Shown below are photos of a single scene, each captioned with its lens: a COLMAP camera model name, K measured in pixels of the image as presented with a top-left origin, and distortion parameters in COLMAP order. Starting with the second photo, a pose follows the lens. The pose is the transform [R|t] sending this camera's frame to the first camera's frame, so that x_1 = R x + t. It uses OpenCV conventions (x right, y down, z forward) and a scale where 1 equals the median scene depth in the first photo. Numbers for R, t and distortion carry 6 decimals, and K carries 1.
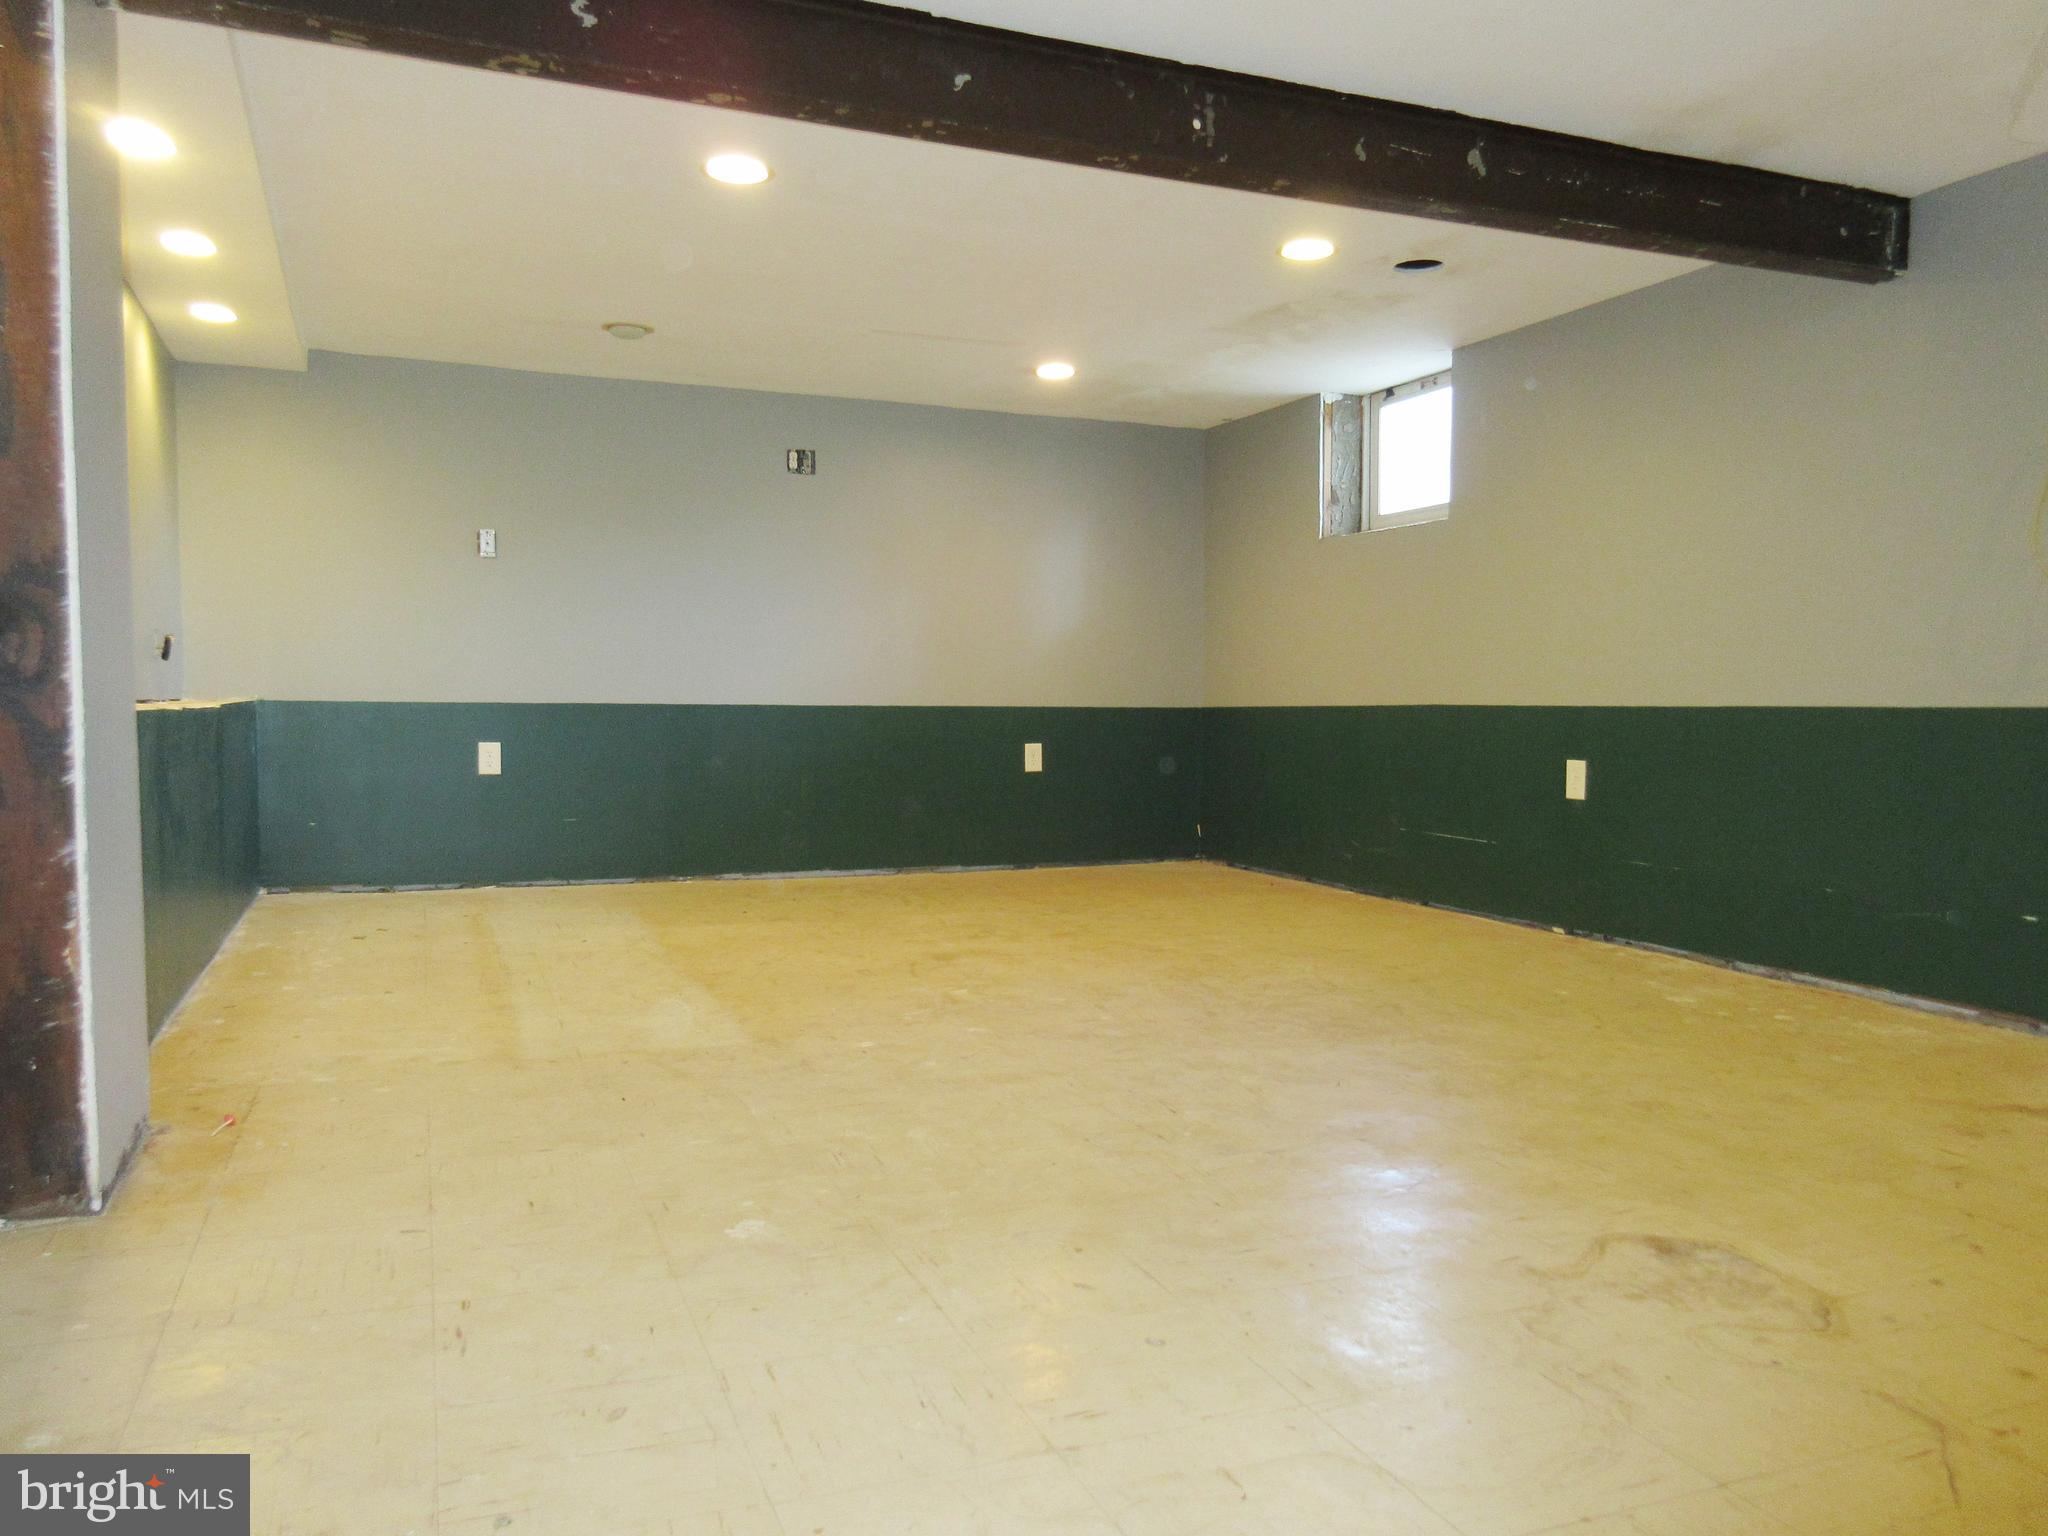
lens RADIAL K [[1510.0, 0, 1022.9], [0, 1510.0, 765.7], [0, 0, 1]] dist [0.106821, -0.211598]
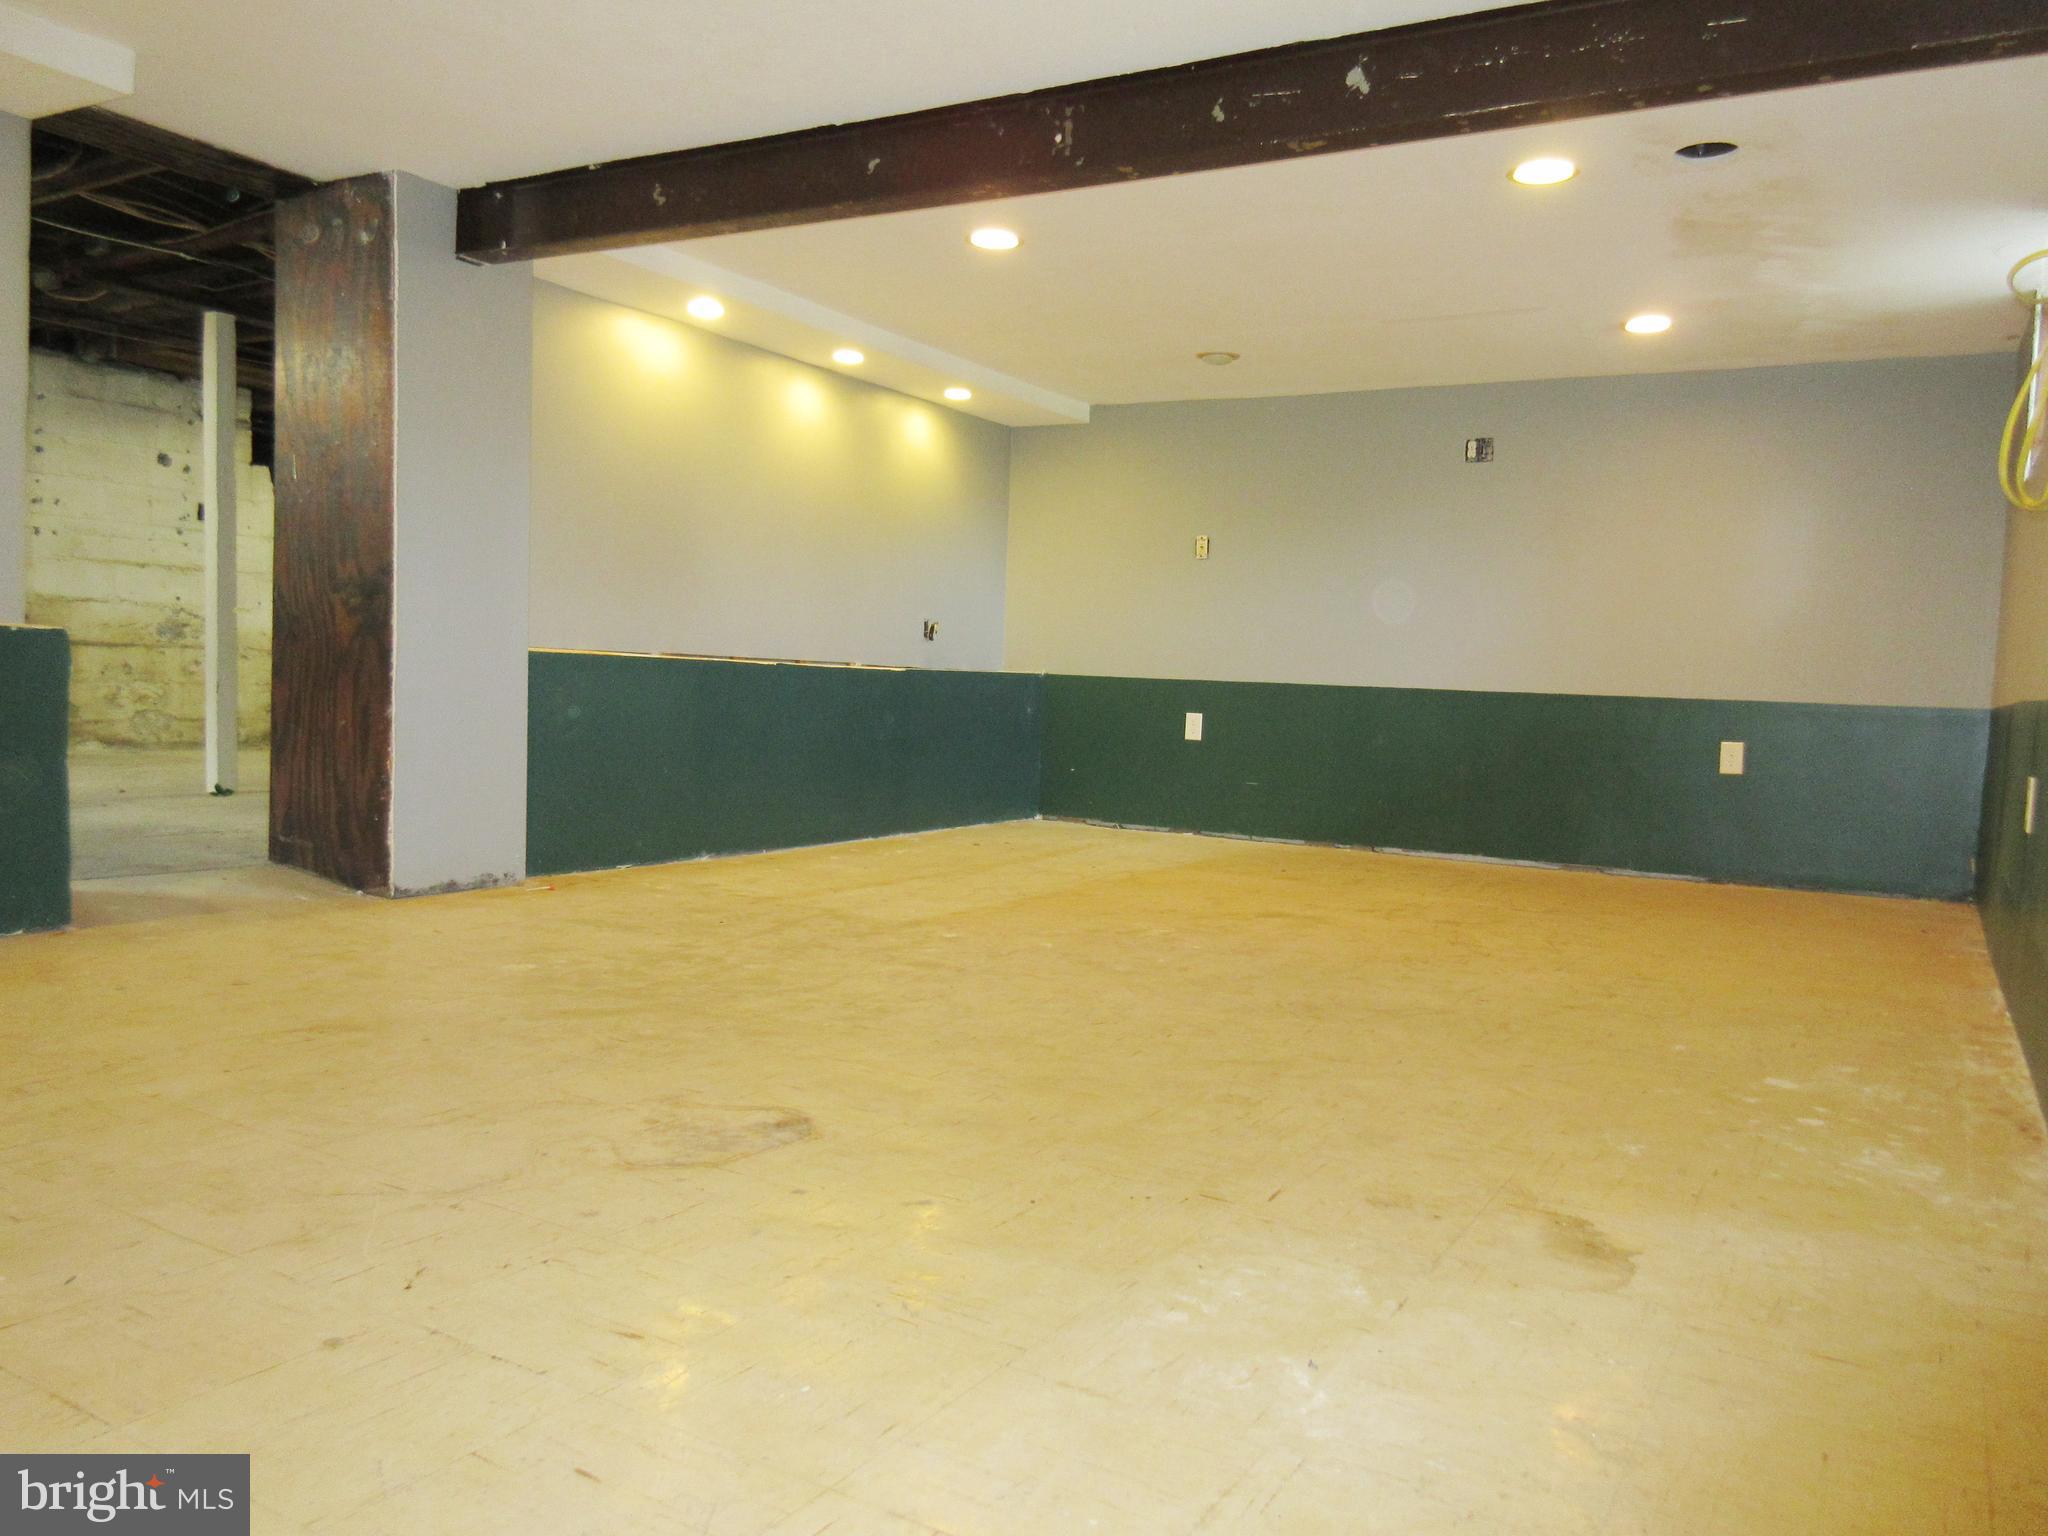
lens RADIAL K [[1541.9, 0, 1025.5], [0, 1541.9, 779.1], [0, 0, 1]] dist [-0.002032, 0.005130]
pose [[0.596267, 0.074717, -0.799301, 1.026003], [-0.077847, 0.996349, 0.035064, 0.006575], [0.799003, 0.041316, 0.599906, 0.327757]]
